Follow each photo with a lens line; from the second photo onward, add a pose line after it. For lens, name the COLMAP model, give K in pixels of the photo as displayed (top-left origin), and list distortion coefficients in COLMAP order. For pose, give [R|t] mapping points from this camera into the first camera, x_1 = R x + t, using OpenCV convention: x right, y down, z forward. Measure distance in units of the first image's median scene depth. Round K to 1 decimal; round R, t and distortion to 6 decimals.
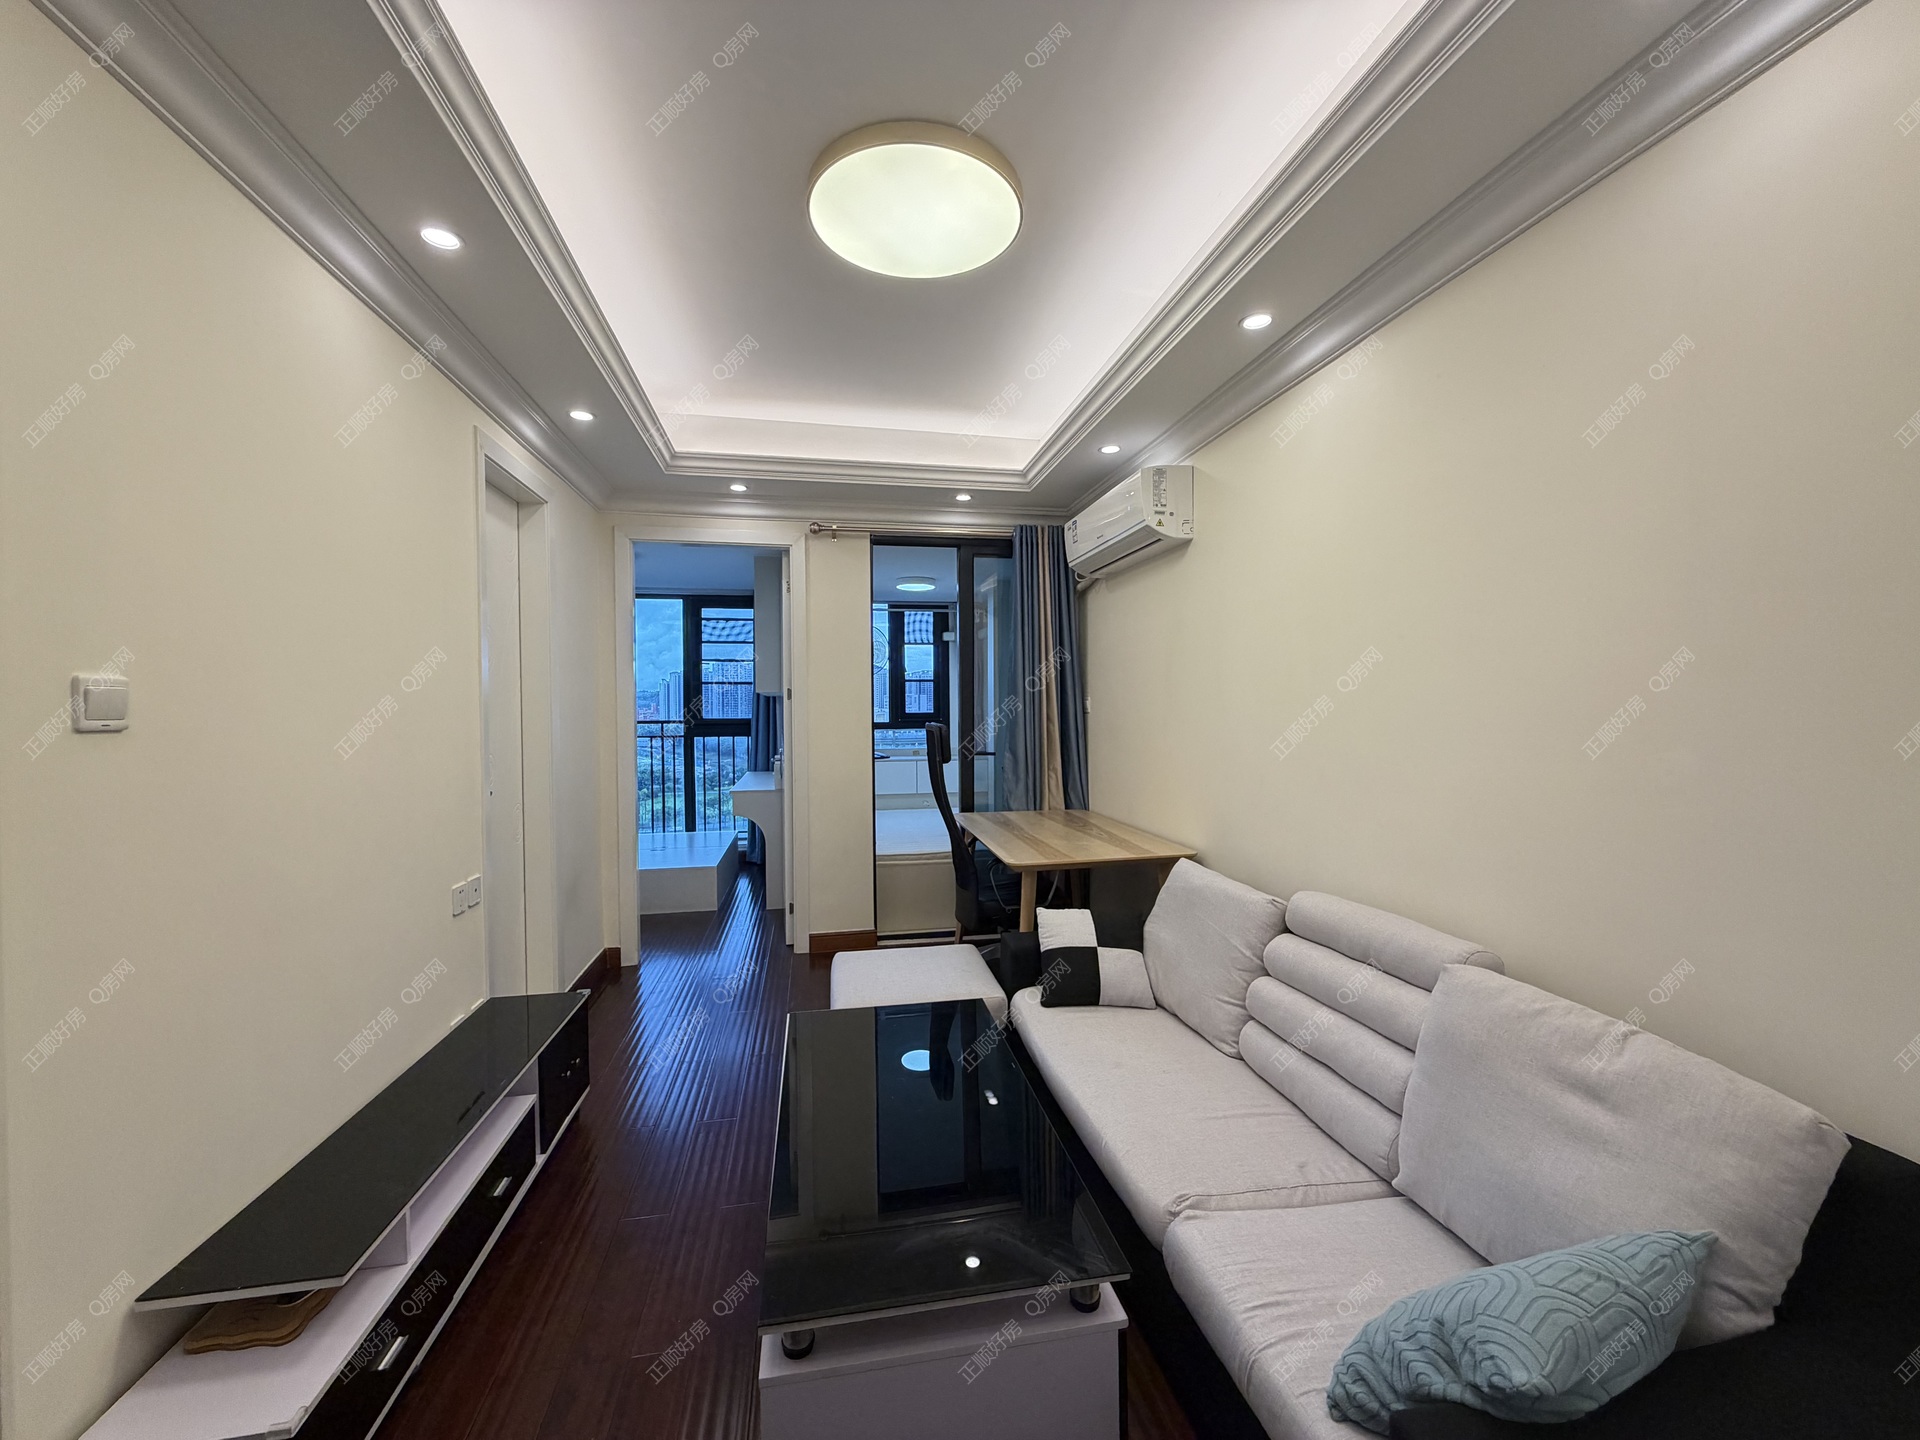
lens RADIAL K [[778.5, 0, 960.0], [0, 778.5, 720.0], [0, 0, 1]] dist [-0.000231, -0.000301]
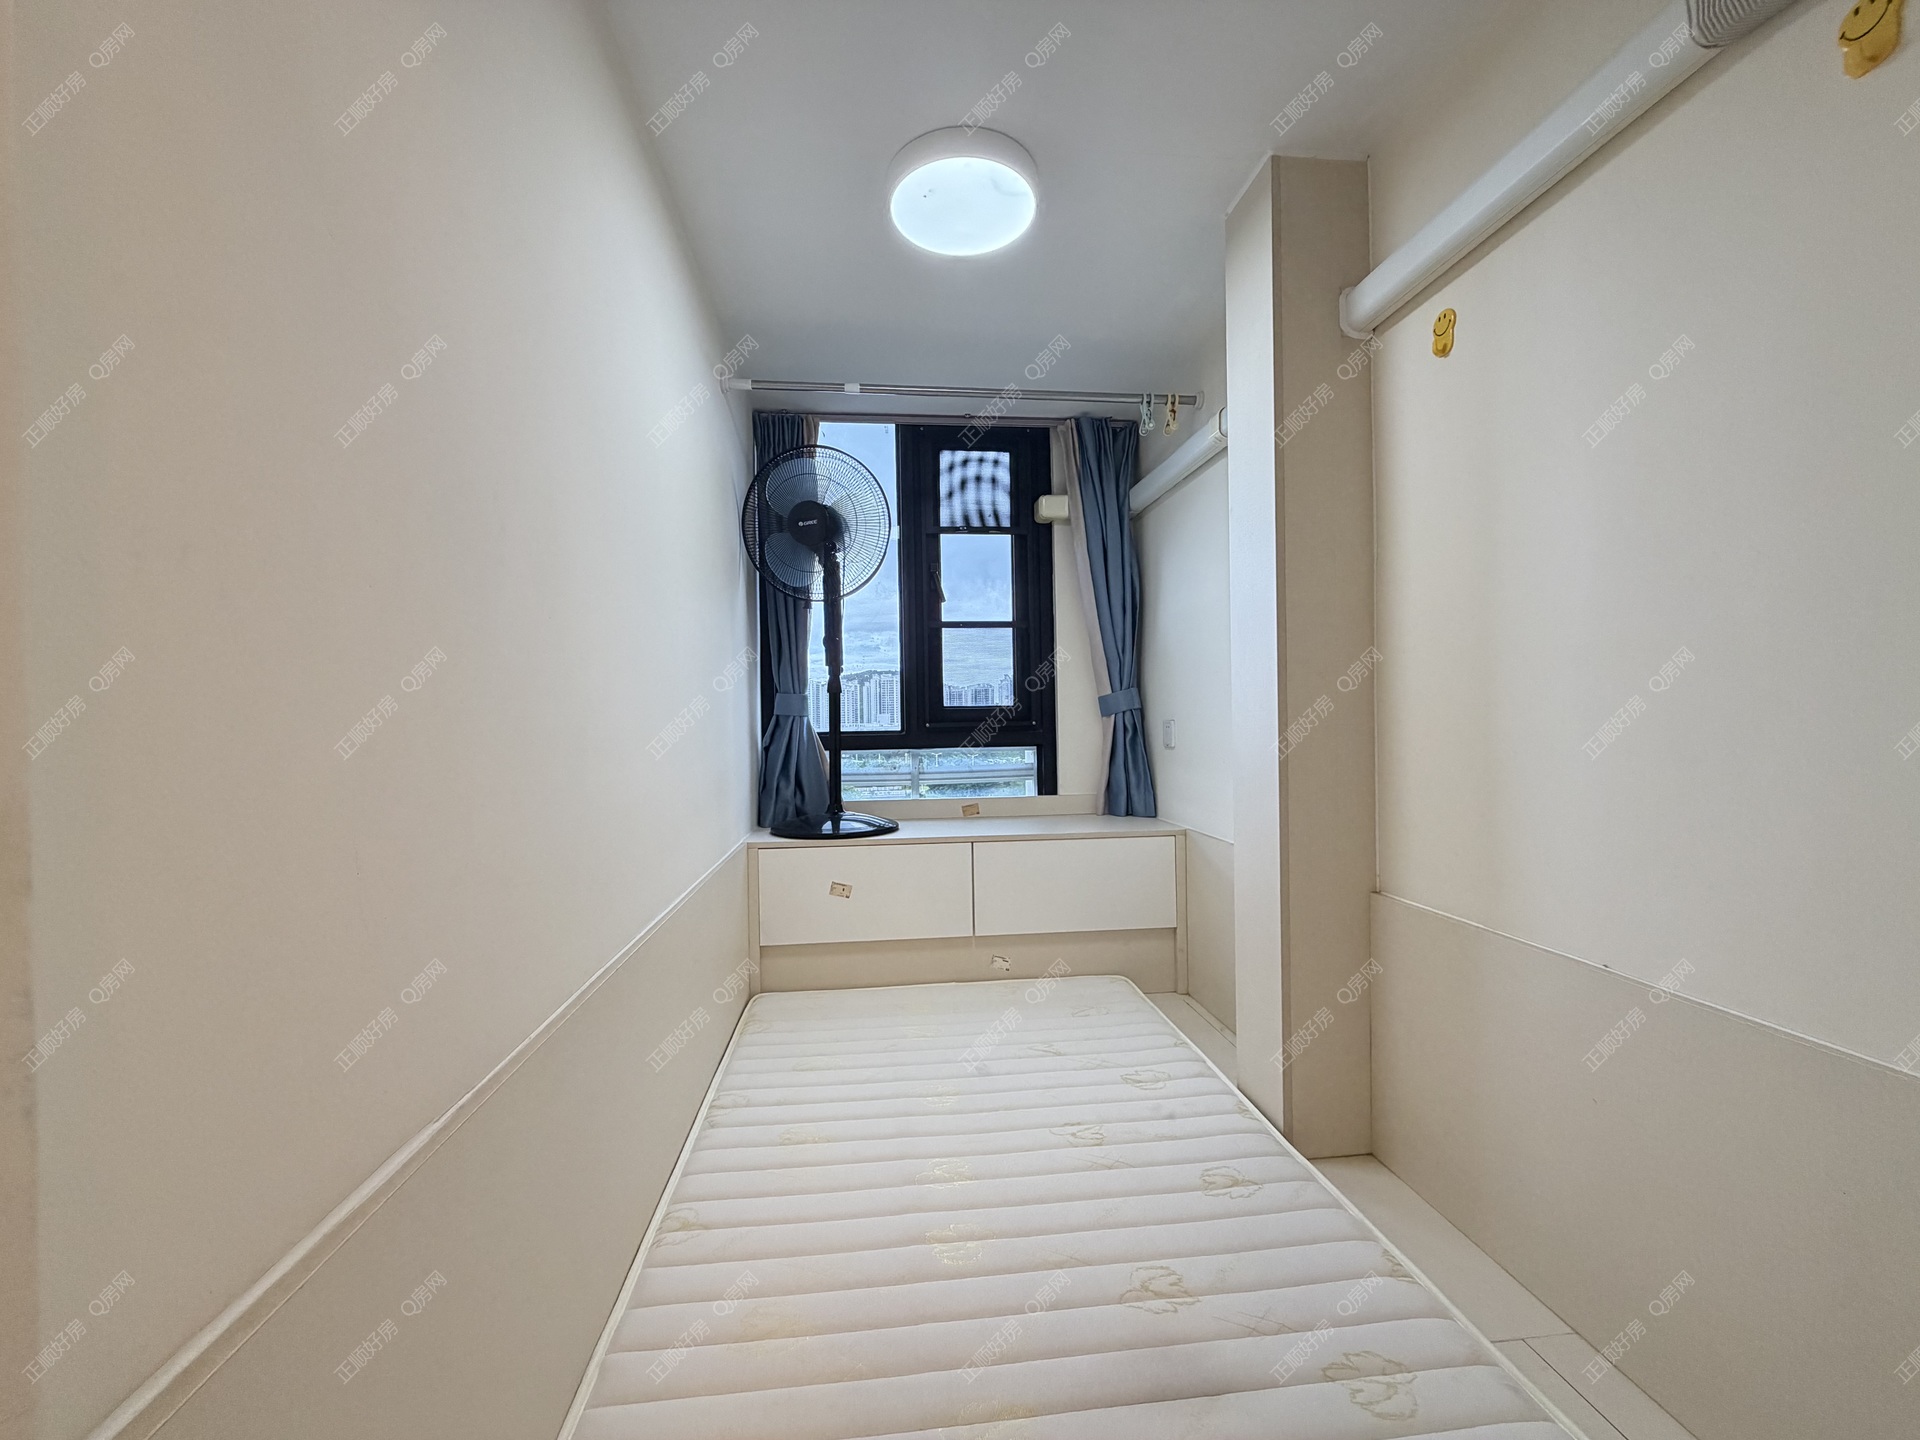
lens RADIAL K [[778.5, 0, 960.0], [0, 778.5, 720.0], [0, 0, 1]] dist [-0.000231, -0.000301]
pose [[0.996727, -0.020311, -0.078242, -0.031845], [0.019349, 0.999728, -0.013023, 0.003104], [0.078486, 0.011466, 0.996849, 0.609110]]
